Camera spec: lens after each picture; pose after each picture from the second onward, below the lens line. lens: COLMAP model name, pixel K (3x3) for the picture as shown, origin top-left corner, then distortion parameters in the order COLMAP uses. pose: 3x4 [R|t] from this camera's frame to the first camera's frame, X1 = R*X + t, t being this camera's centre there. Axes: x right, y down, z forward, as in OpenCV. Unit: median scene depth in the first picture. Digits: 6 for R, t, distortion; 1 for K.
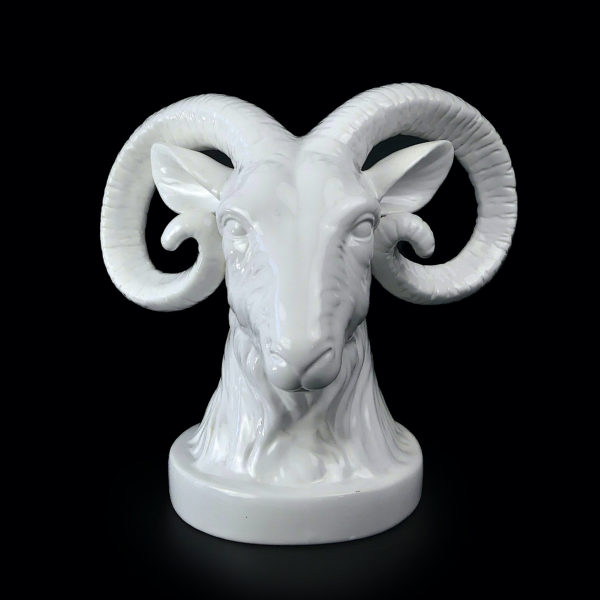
lens RADIAL K [[748.1, 0, 297.0], [0, 748.1, 299.4], [0, 0, 1]] dist [-0.024419, 0.000000]
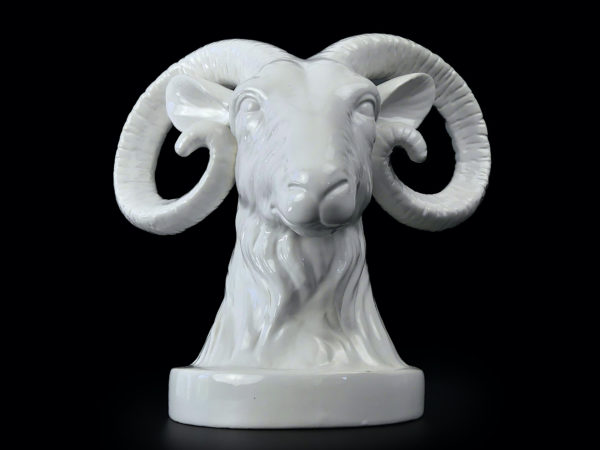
lens RADIAL K [[645.9, 0, 299.8], [0, 645.9, 223.5], [0, 0, 1]] dist [-0.035061, 0.000000]
pose [[0.998342, 0.007666, 0.057054, -0.051536], [0.009151, 0.957358, -0.288758, 0.281045], [-0.056835, 0.288801, 0.955701, 0.128113]]
